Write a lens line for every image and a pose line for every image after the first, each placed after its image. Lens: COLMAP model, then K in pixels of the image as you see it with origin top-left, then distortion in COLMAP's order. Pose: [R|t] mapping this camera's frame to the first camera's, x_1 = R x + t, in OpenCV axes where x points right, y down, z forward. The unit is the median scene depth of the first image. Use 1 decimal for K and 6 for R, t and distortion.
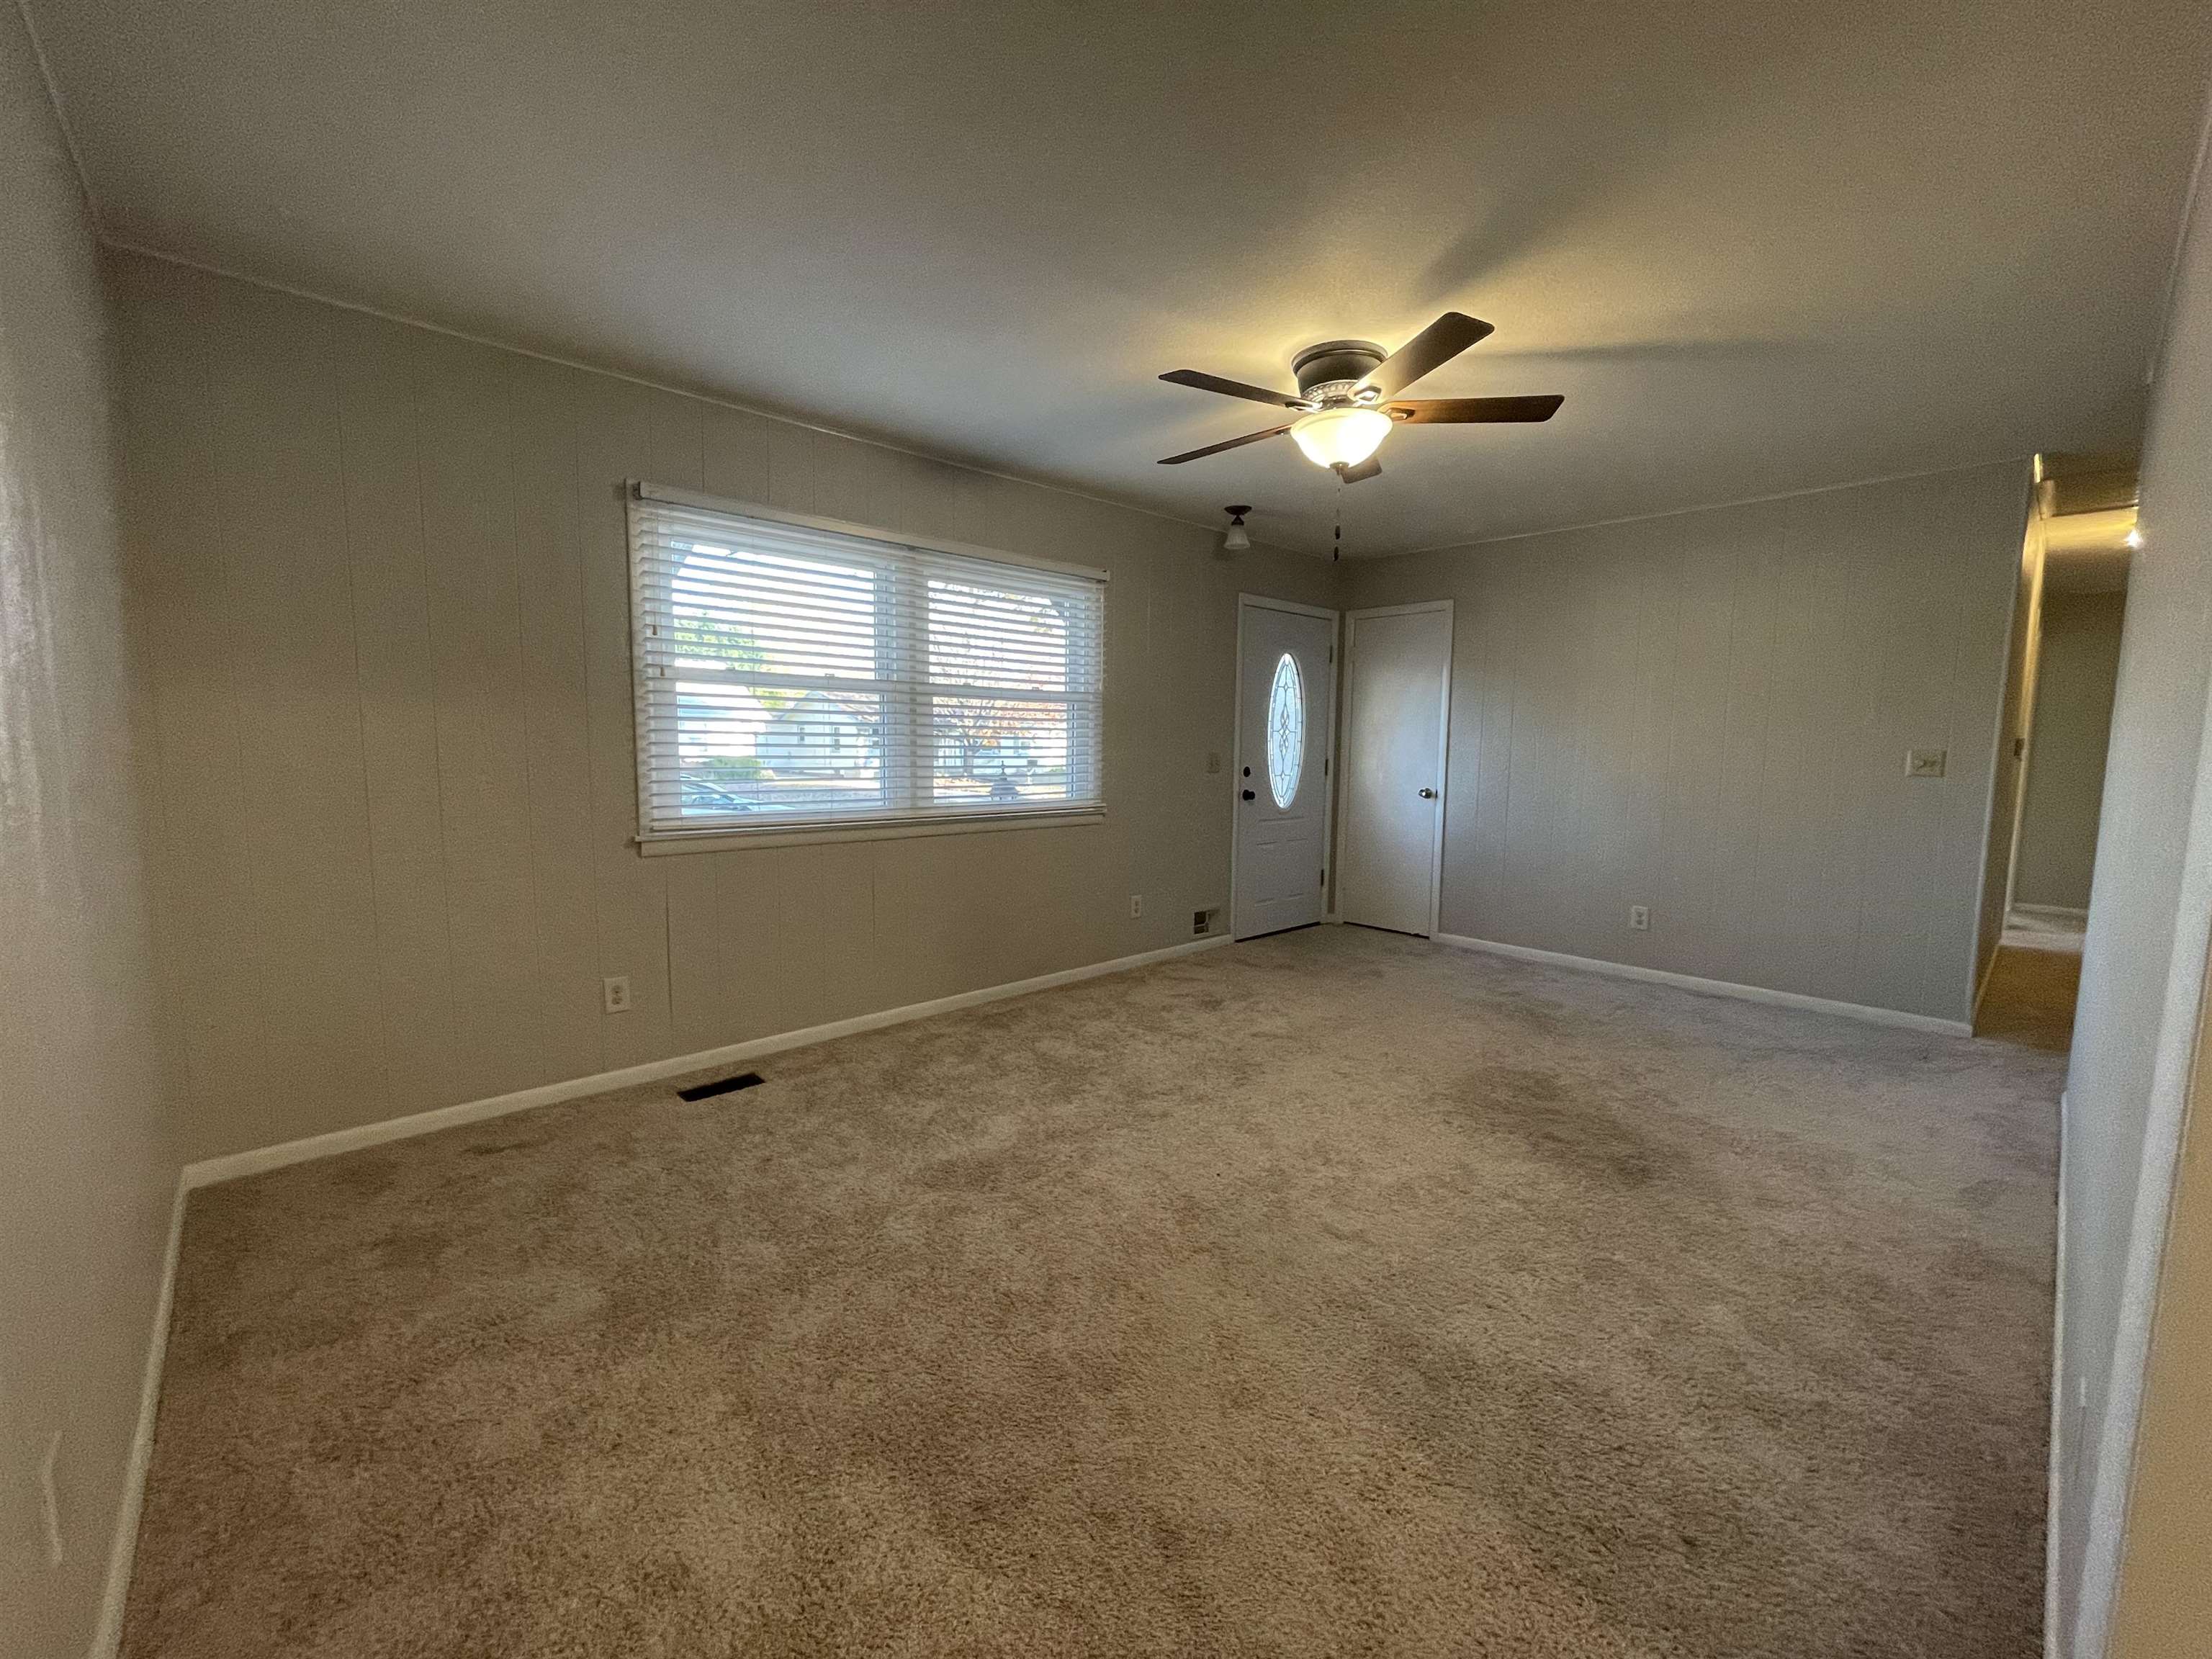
lens RADIAL K [[892.4, 0, 1105.4], [0, 892.4, 829.9], [0, 0, 1]] dist [0.003432, 0.000099]
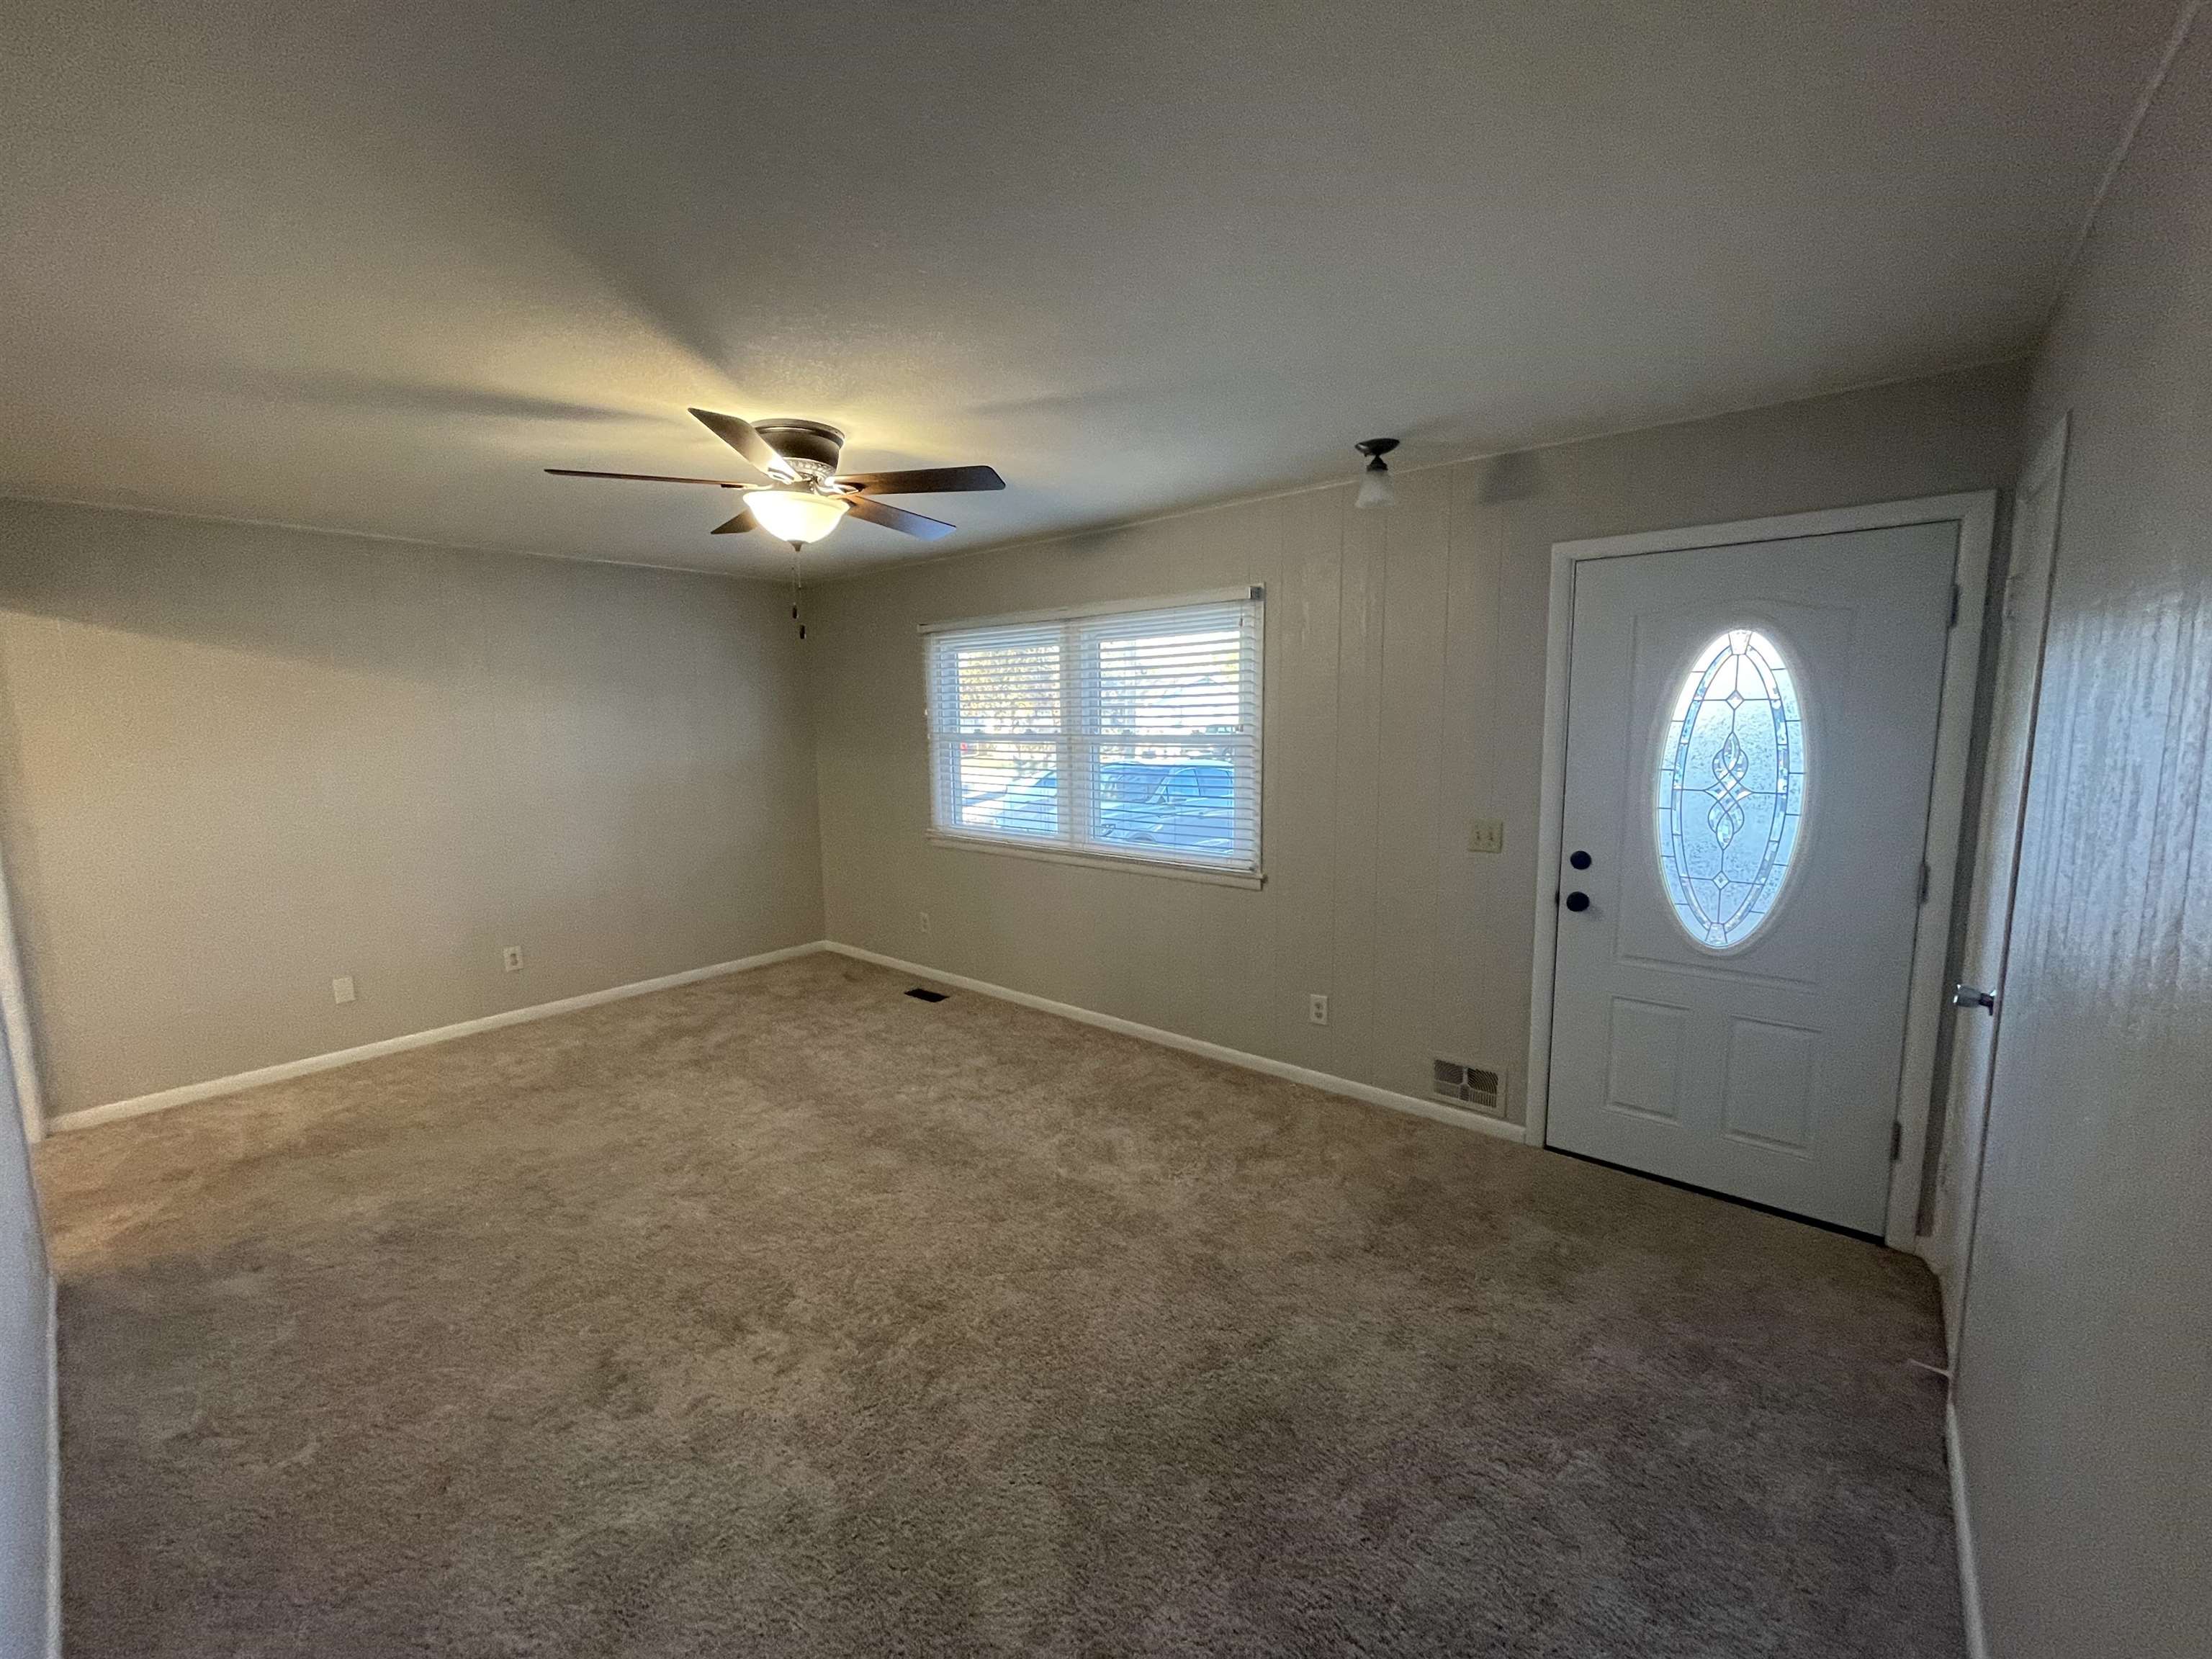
lens RADIAL K [[892.4, 0, 1107.6], [0, 892.4, 832.6], [0, 0, 1]] dist [0.003432, 0.000099]
pose [[0.115560, 0.115391, -0.986575, 0.697743], [-0.087414, 0.990557, 0.105617, -0.119937], [0.989447, 0.074035, 0.124555, 0.664899]]
